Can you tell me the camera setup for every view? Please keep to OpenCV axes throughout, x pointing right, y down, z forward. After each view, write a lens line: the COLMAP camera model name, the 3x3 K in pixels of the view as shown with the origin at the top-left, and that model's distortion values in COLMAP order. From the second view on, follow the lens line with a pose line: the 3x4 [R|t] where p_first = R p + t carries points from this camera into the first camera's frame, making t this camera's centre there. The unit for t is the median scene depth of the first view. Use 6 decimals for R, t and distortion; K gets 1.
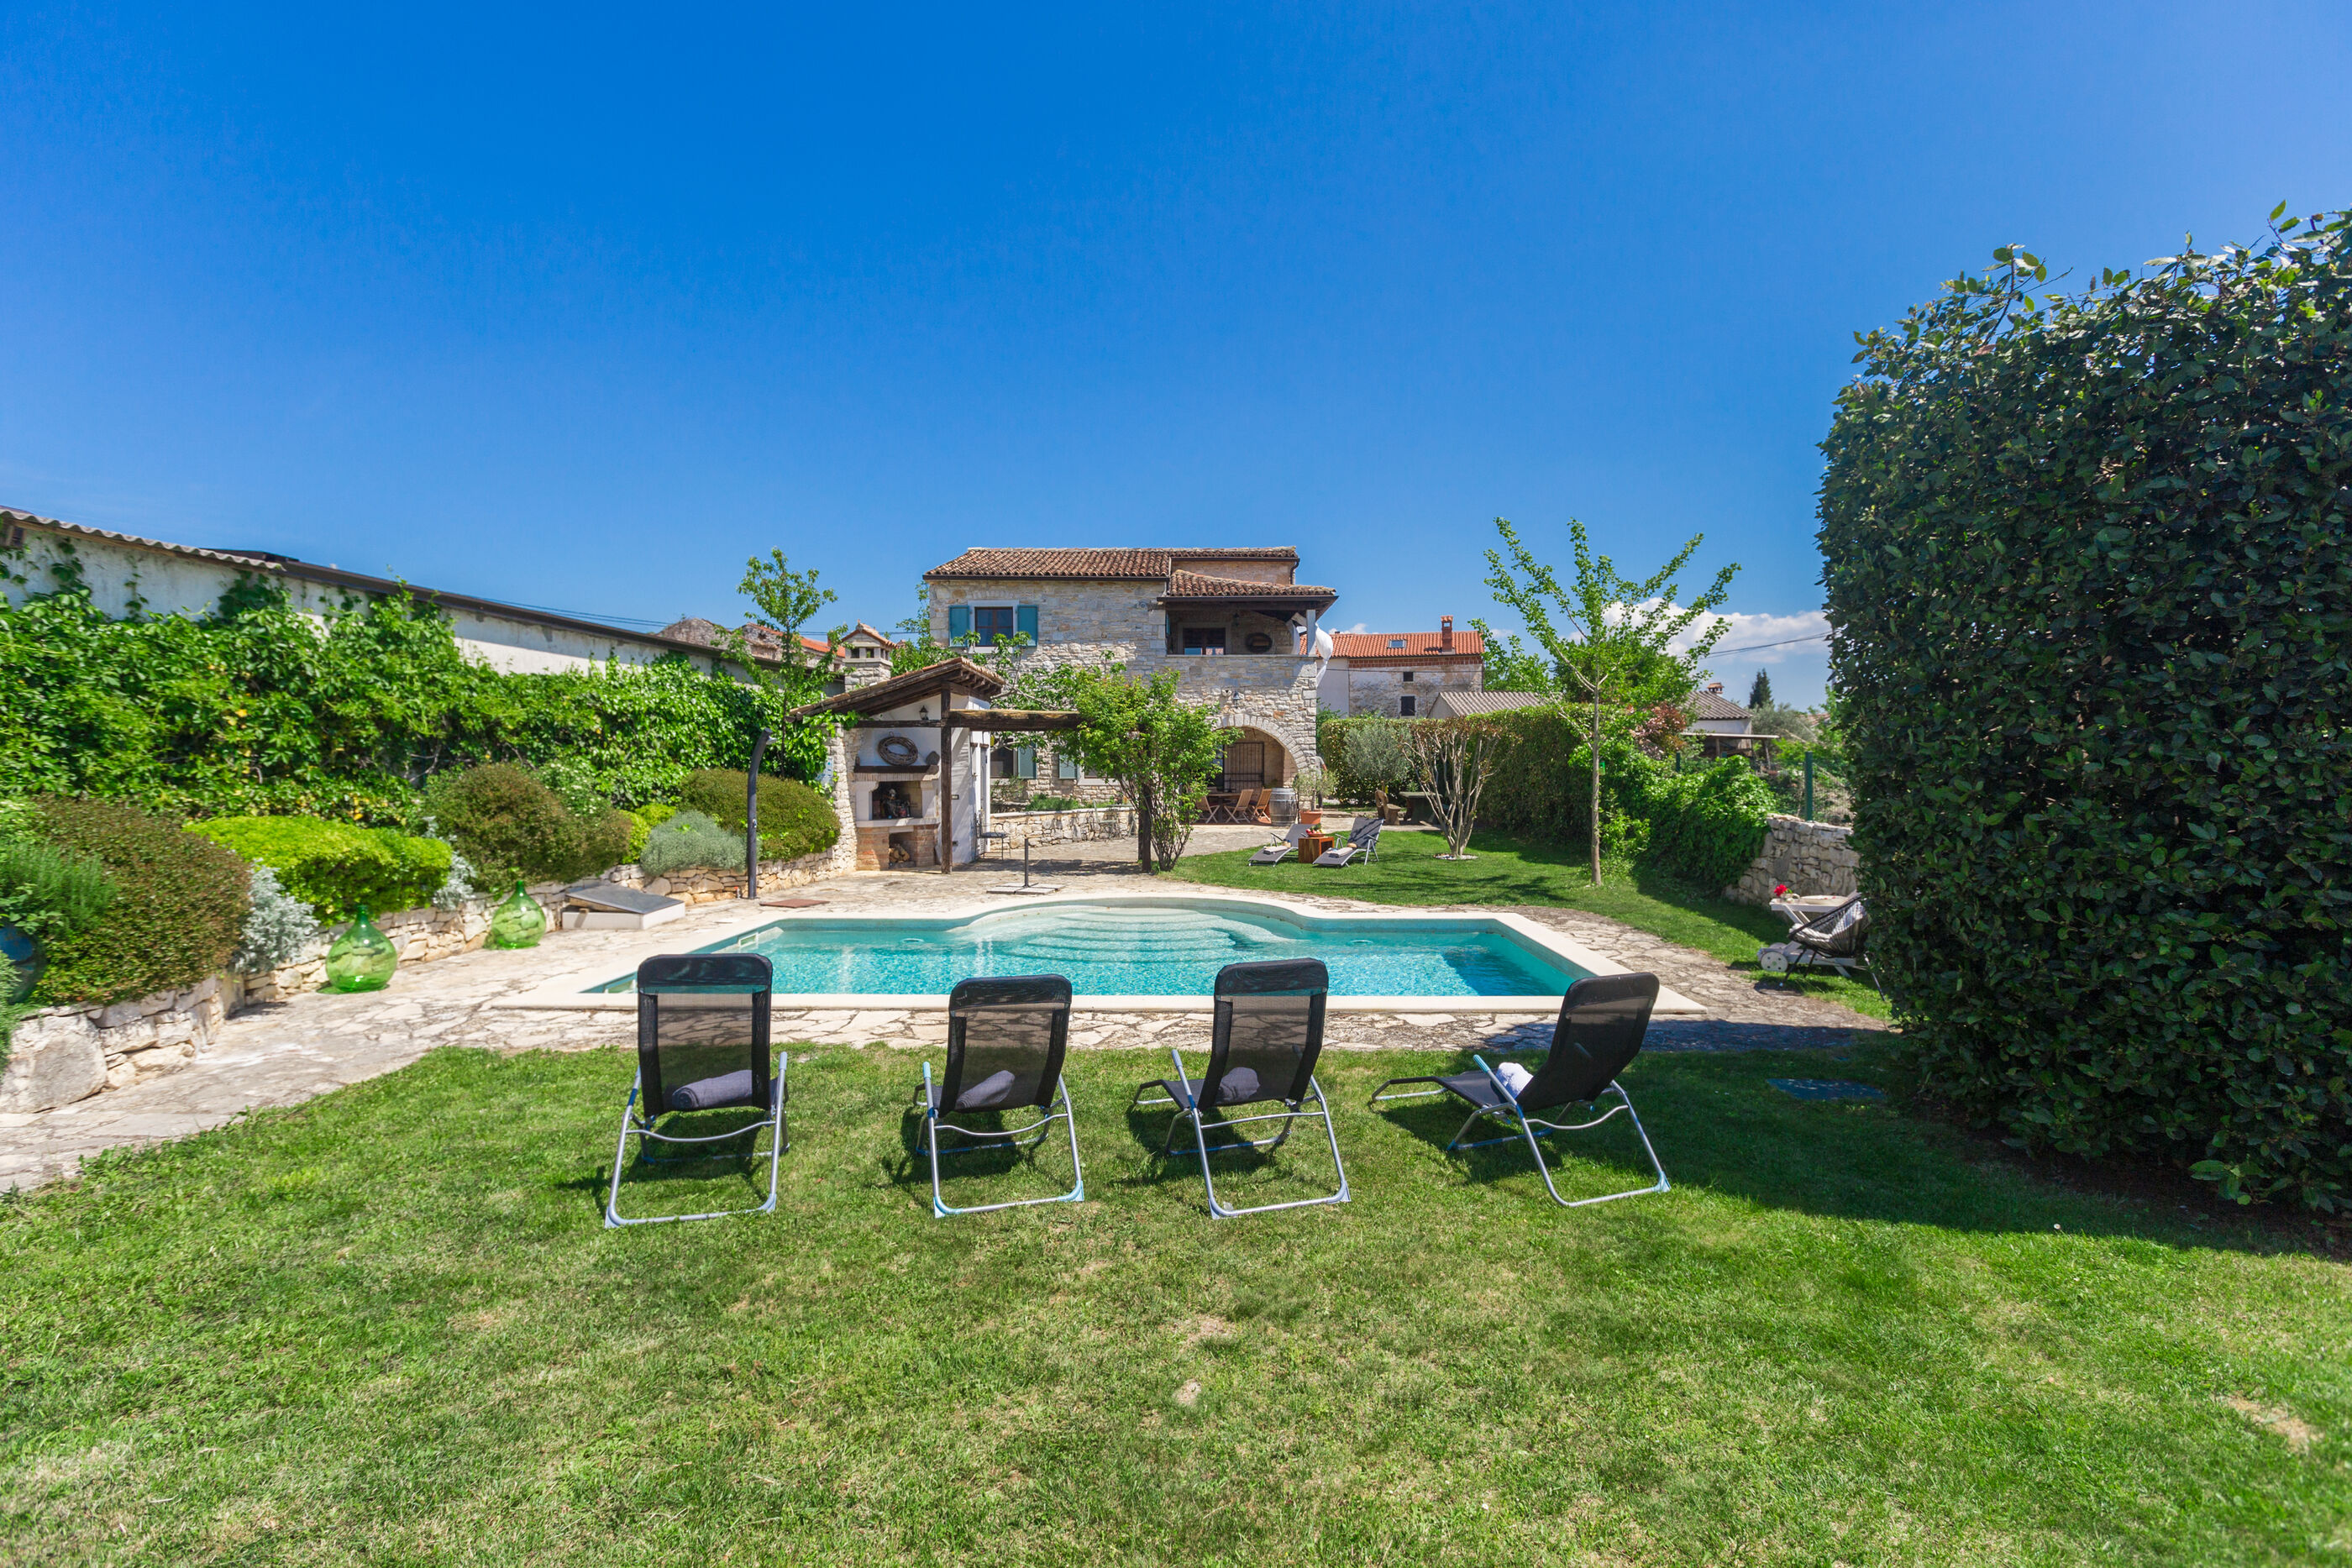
lens RADIAL K [[1049.2, 0, 1166.3], [0, 1049.2, 771.0], [0, 0, 1]] dist [-0.000677, -0.000003]
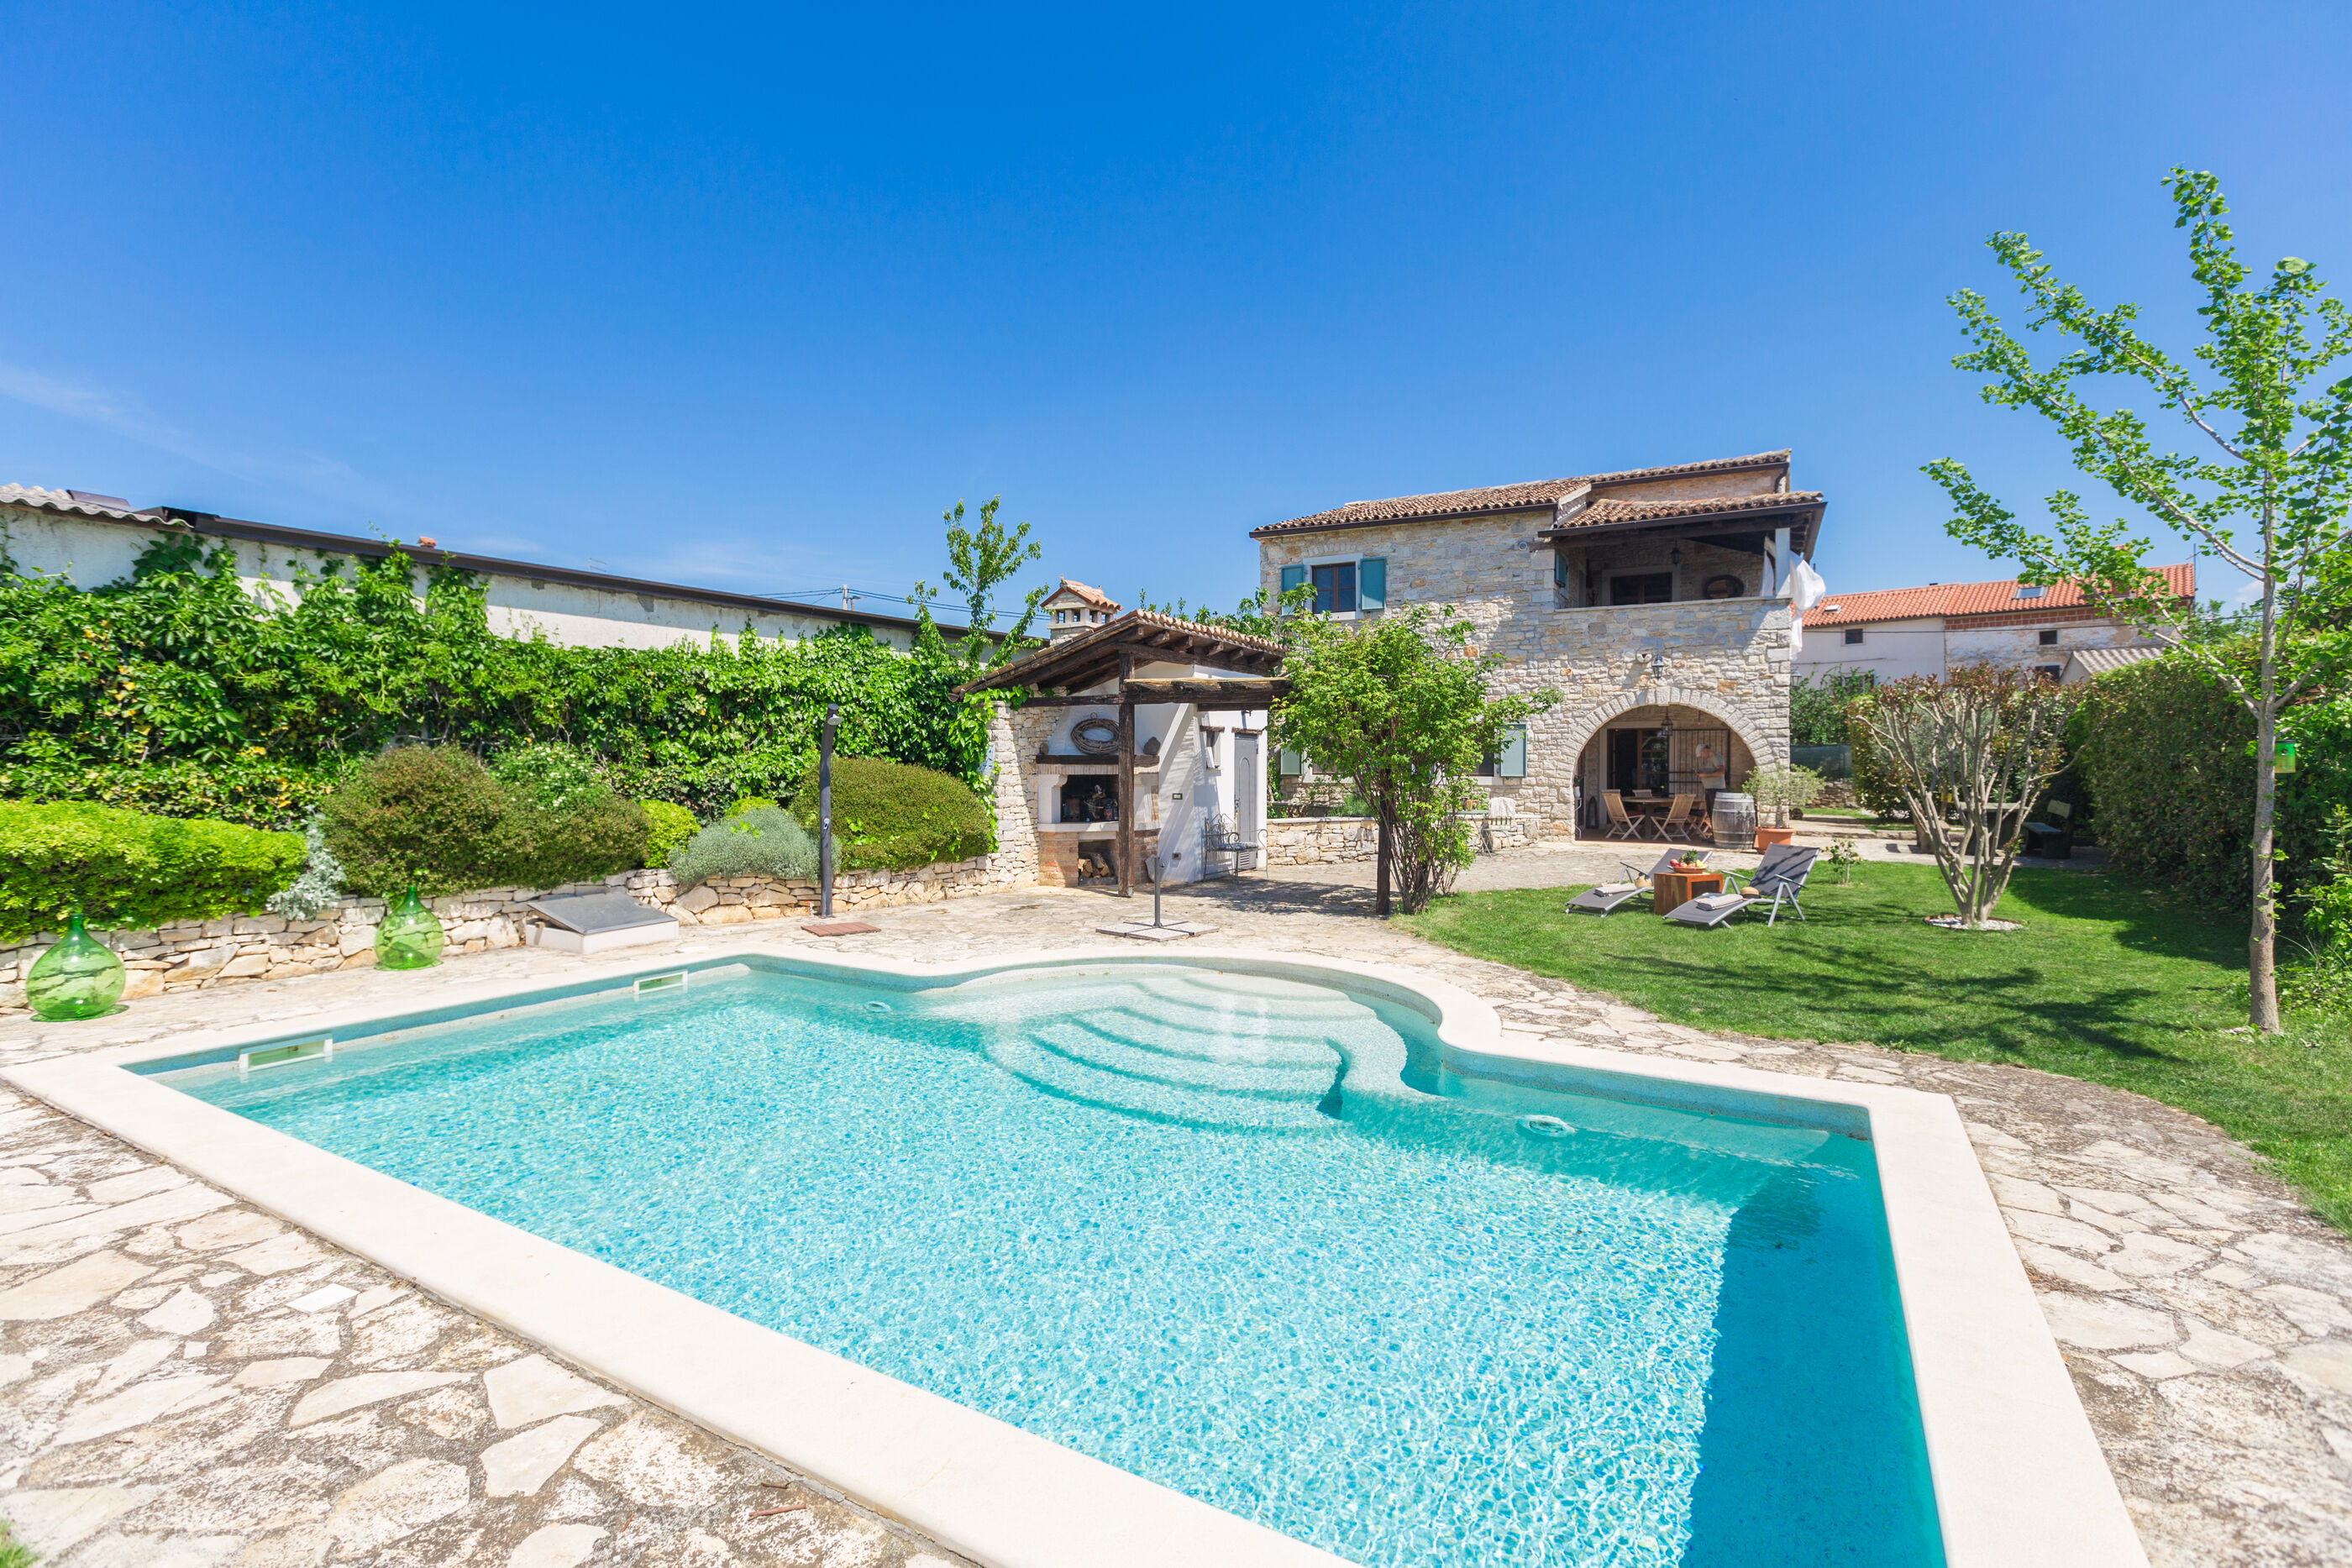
lens RADIAL K [[1064.3, 0, 1169.7], [0, 1064.3, 770.4], [0, 0, 1]] dist [-0.001008, -0.000397]
pose [[0.880296, 0.008001, -0.474358, 0.179265], [-0.007929, 0.999966, 0.002152, 0.004275], [0.474359, 0.001866, 0.880330, 0.328111]]
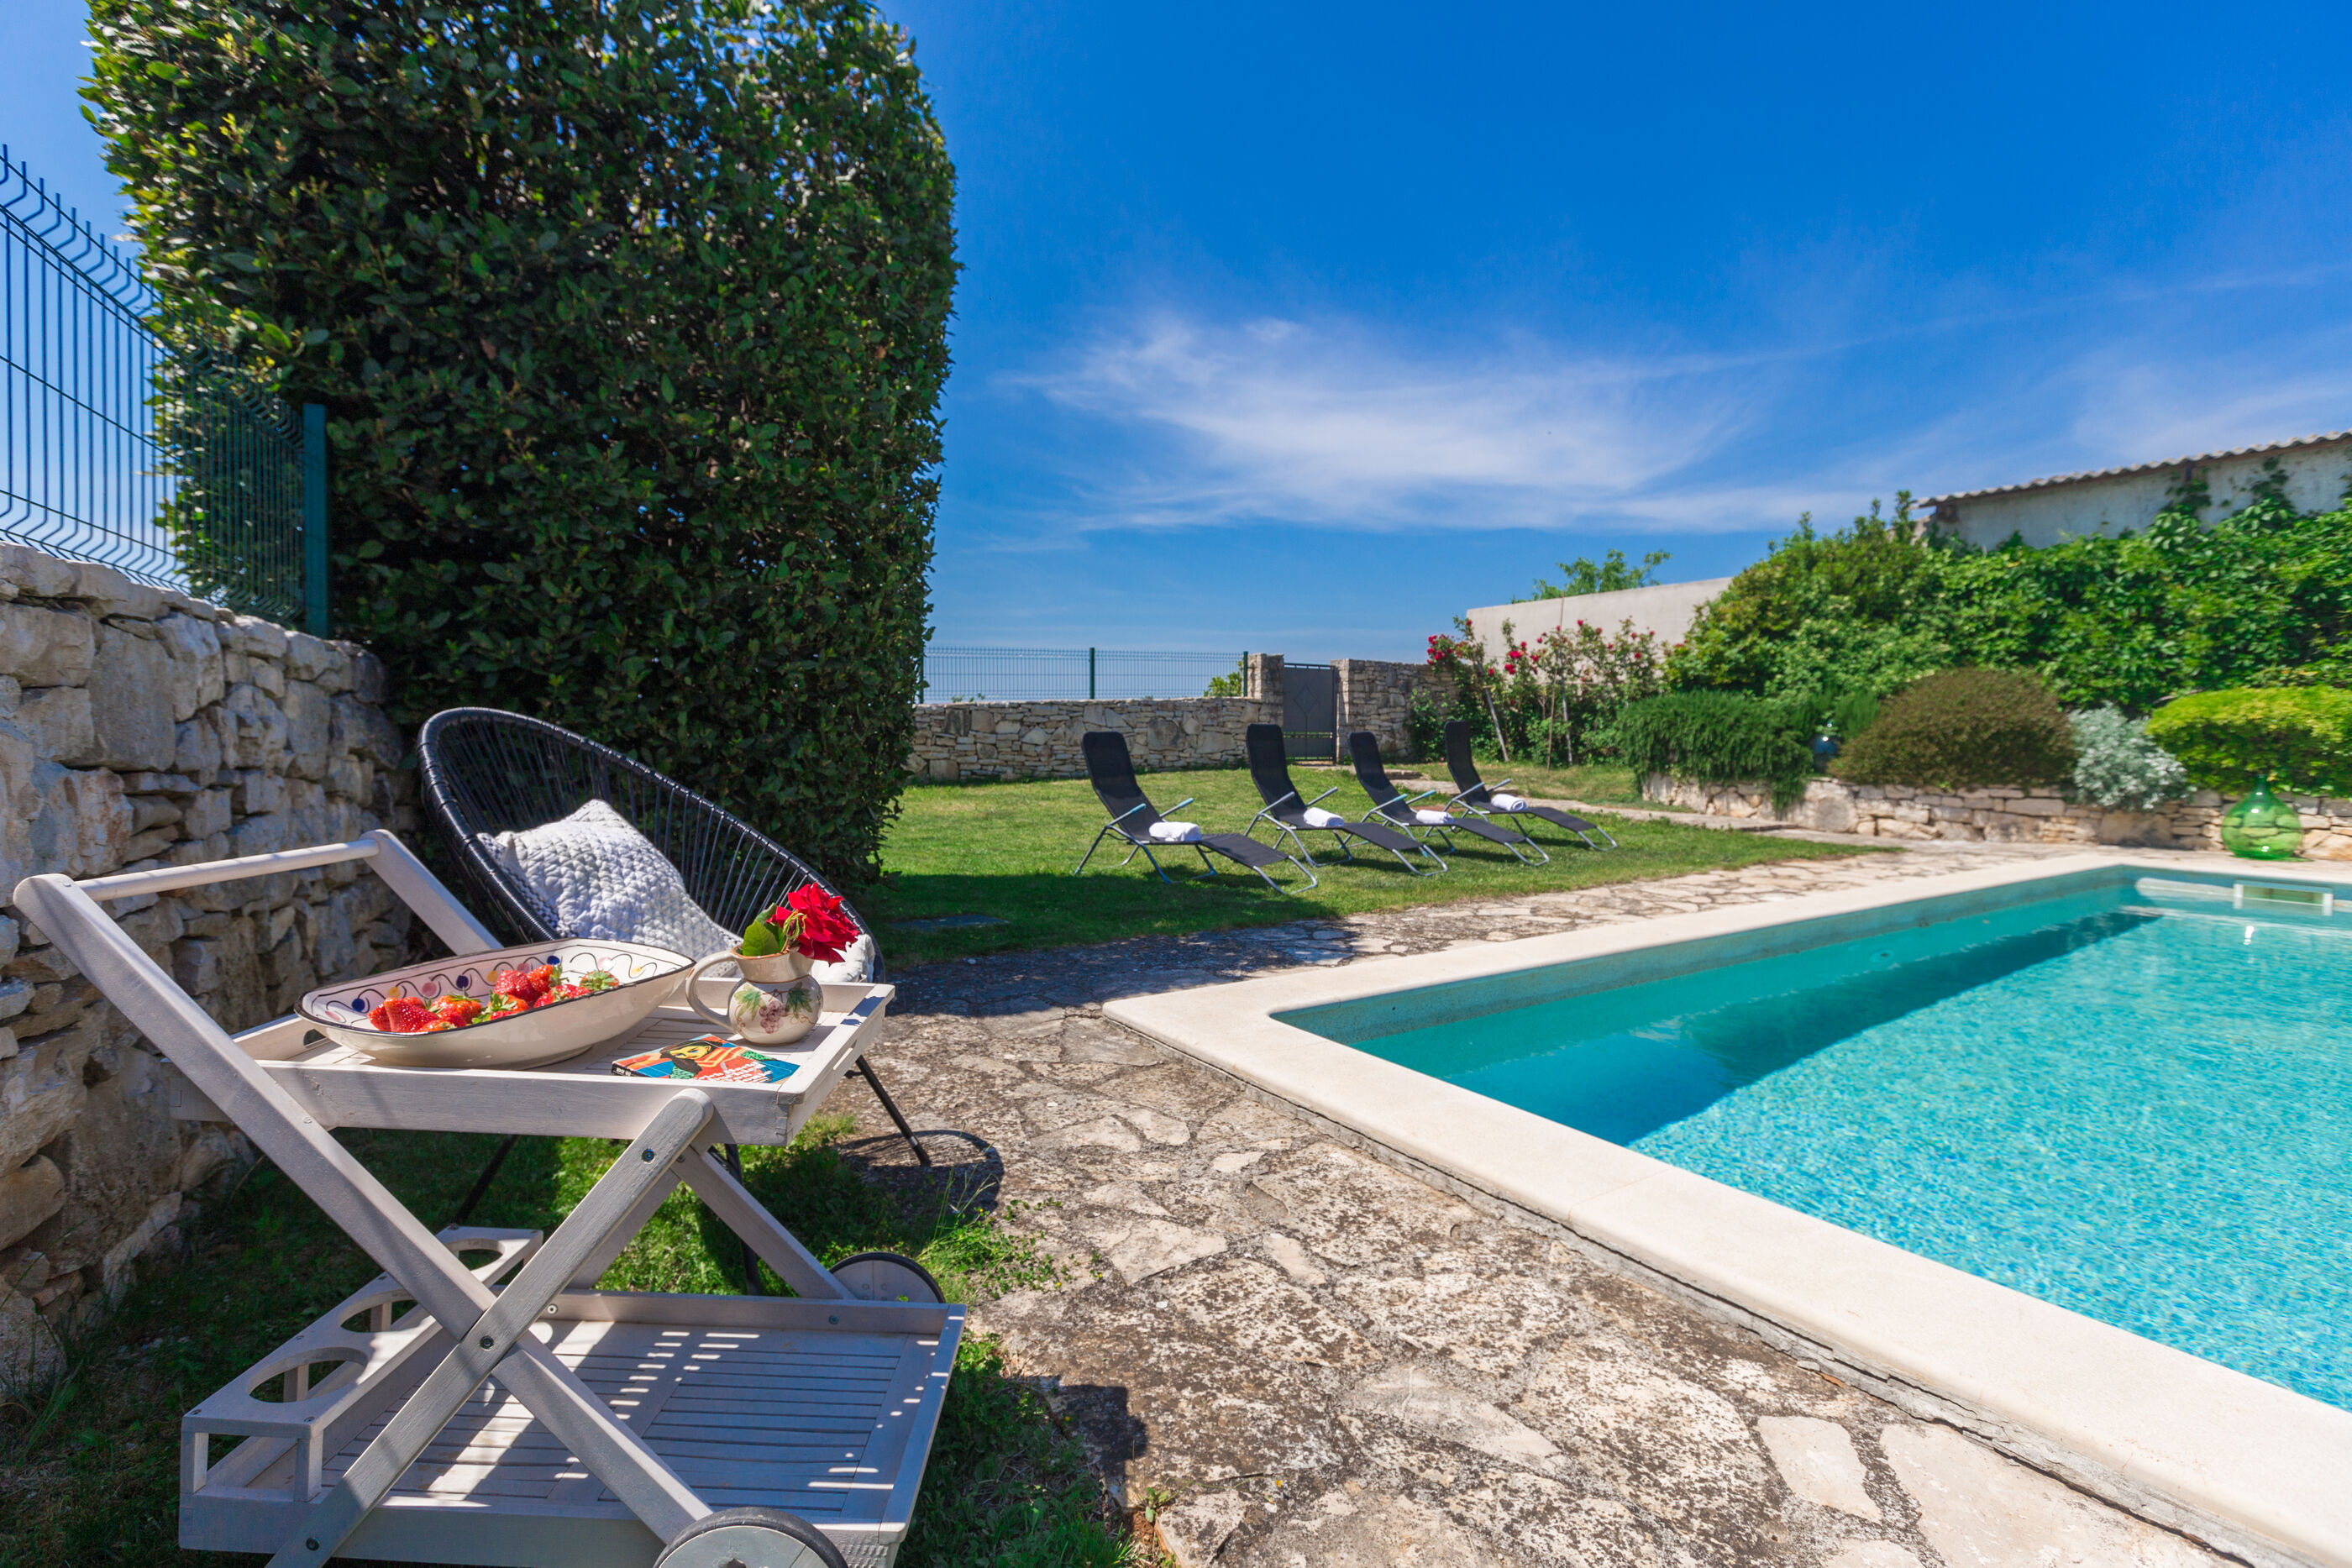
lens RADIAL K [[1064.3, 0, 1169.7], [0, 1064.3, 770.4], [0, 0, 1]] dist [-0.001008, -0.000397]
pose [[-0.808745, 0.018786, -0.587860, 0.323411], [-0.009585, 0.998936, 0.045110, 0.043202], [0.588082, 0.042117, -0.807704, 0.584539]]
